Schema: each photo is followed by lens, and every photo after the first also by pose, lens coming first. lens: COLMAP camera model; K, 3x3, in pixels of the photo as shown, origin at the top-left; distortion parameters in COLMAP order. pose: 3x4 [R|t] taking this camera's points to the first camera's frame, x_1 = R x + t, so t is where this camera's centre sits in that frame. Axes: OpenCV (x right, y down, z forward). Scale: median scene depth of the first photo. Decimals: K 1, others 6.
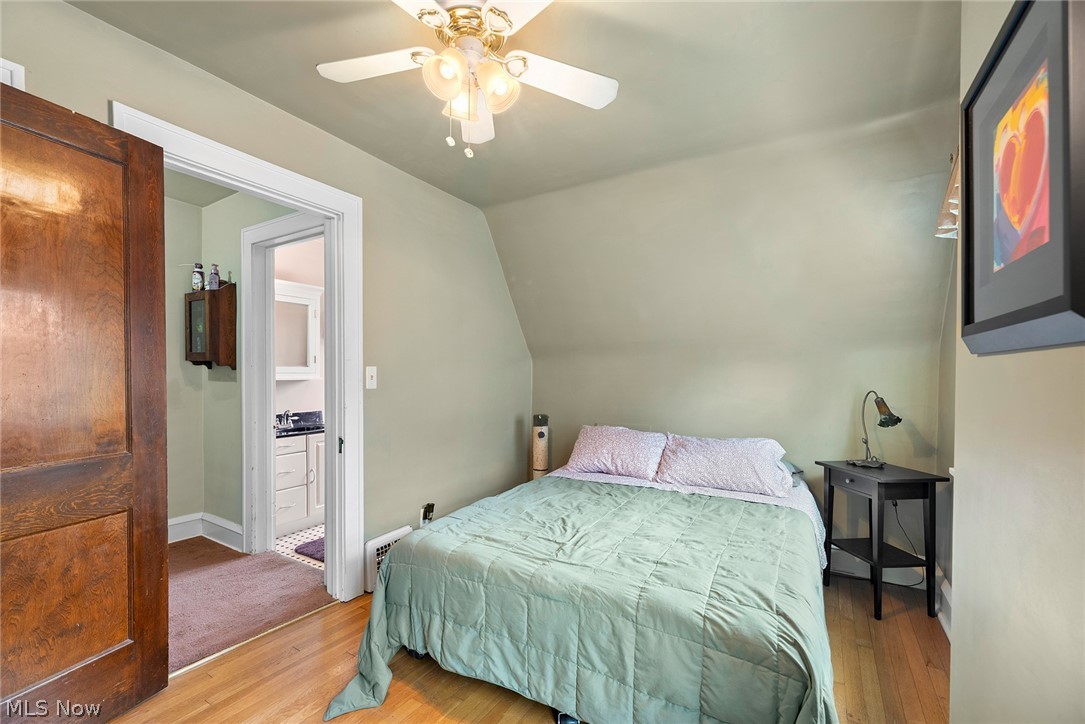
lens RADIAL K [[439.5, 0, 536.3], [0, 439.5, 372.5], [0, 0, 1]] dist [0.001592, 0.000243]
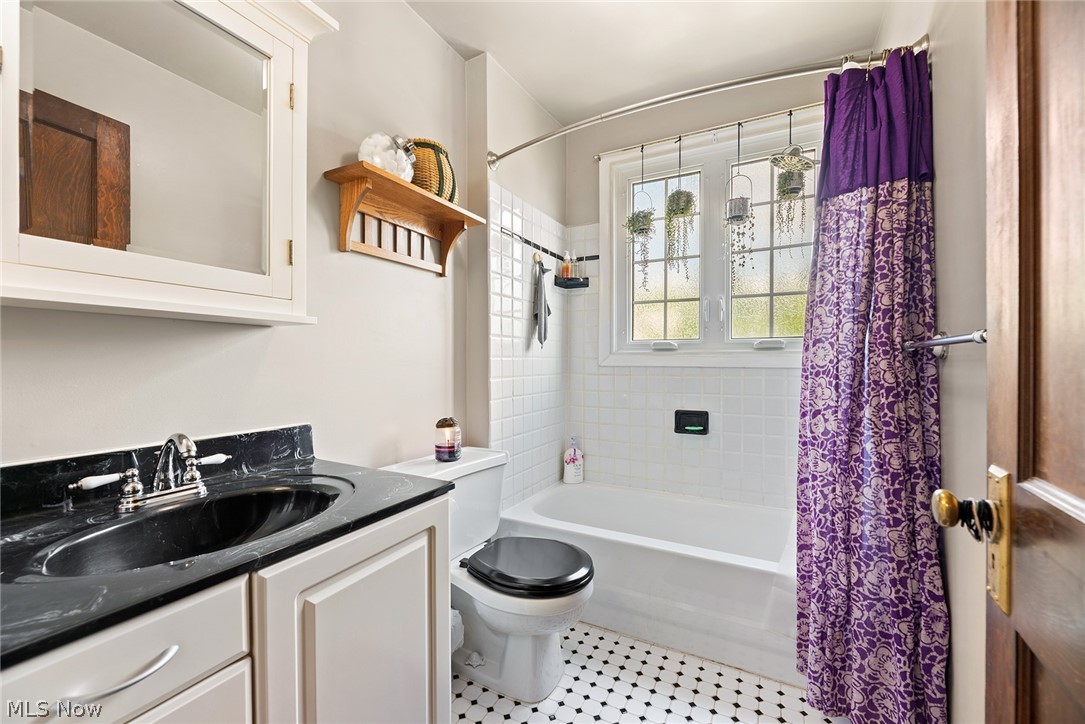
lens RADIAL K [[439.5, 0, 541.2], [0, 439.5, 361.4], [0, 0, 1]] dist [0.001592, 0.000243]
pose [[0.997694, 0.001488, 0.067863, -0.368283], [-0.001597, 0.999998, 0.001556, 0.043337], [-0.067861, -0.001660, 0.997693, 0.719989]]
